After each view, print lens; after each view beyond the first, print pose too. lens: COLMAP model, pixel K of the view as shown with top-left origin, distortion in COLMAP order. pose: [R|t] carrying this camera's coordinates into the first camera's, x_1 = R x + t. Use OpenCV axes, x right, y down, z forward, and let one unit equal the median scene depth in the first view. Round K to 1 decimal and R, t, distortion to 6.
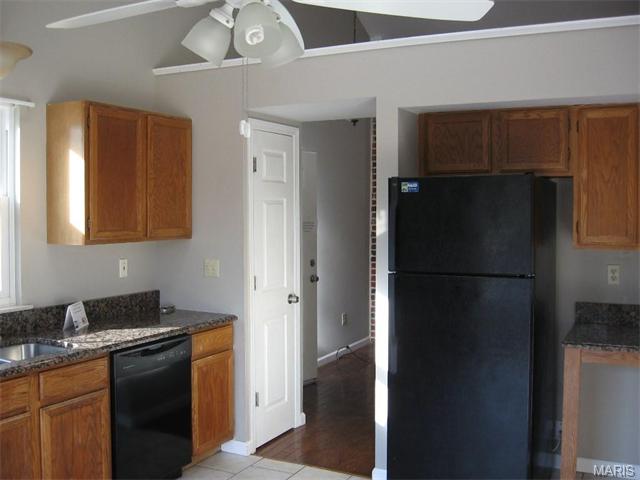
lens RADIAL K [[674.4, 0, 320.0], [0, 674.4, 240.0], [0, 0, 1]] dist [-0.134551, 0.047038]
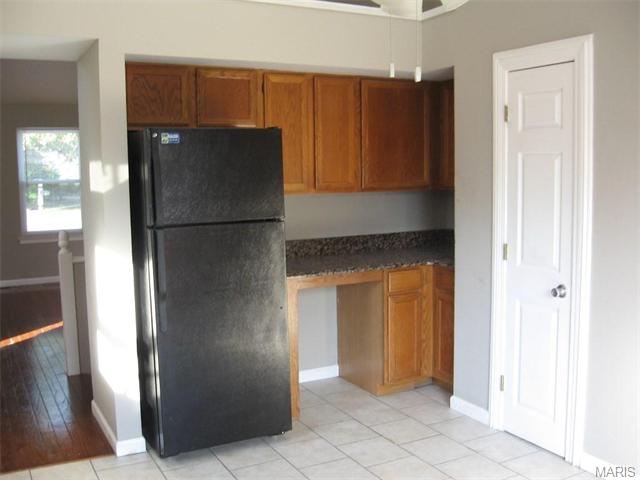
lens RADIAL K [[674.4, 0, 320.0], [0, 674.4, 240.0], [0, 0, 1]] dist [-0.134551, 0.047038]
pose [[0.567036, -0.093893, 0.818324, -0.528727], [0.043228, 0.995505, 0.084269, -0.003511], [-0.822558, -0.012409, 0.568546, 0.249970]]
